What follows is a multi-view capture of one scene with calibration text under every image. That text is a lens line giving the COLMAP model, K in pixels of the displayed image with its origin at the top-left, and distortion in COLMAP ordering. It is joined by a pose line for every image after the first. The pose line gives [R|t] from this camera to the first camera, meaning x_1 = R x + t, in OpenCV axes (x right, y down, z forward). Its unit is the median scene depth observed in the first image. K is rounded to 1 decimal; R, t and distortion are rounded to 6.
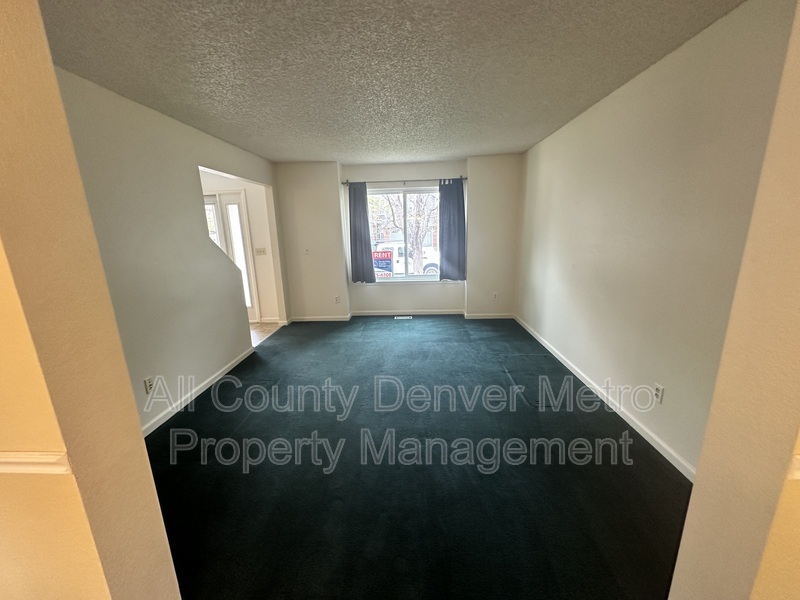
lens RADIAL K [[316.3, 0, 400.0], [0, 316.3, 300.0], [0, 0, 1]] dist [-0.001452, -0.000077]
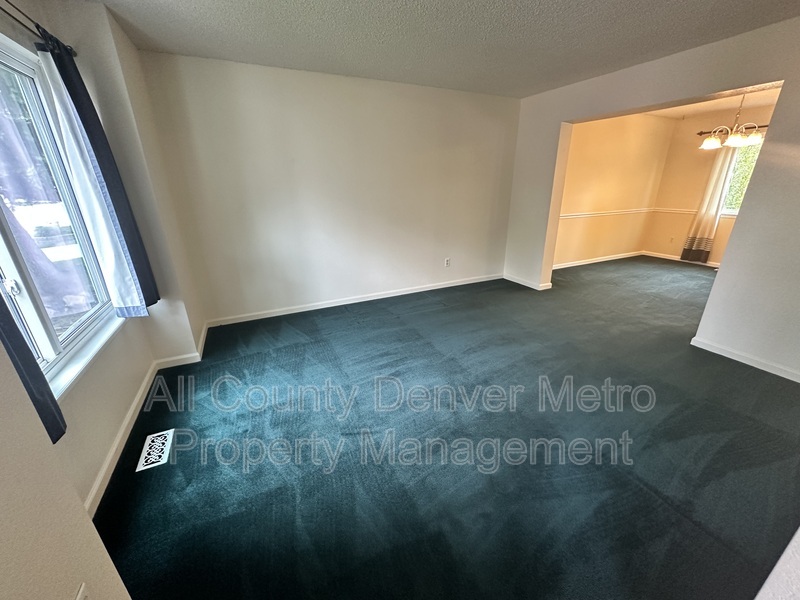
lens RADIAL K [[316.3, 0, 400.0], [0, 316.3, 300.0], [0, 0, 1]] dist [-0.001452, -0.000077]
pose [[-0.461416, -0.281608, 0.841304, -0.435480], [0.219354, 0.882631, 0.415747, -0.212107], [-0.859639, 0.376376, -0.345489, 1.038233]]
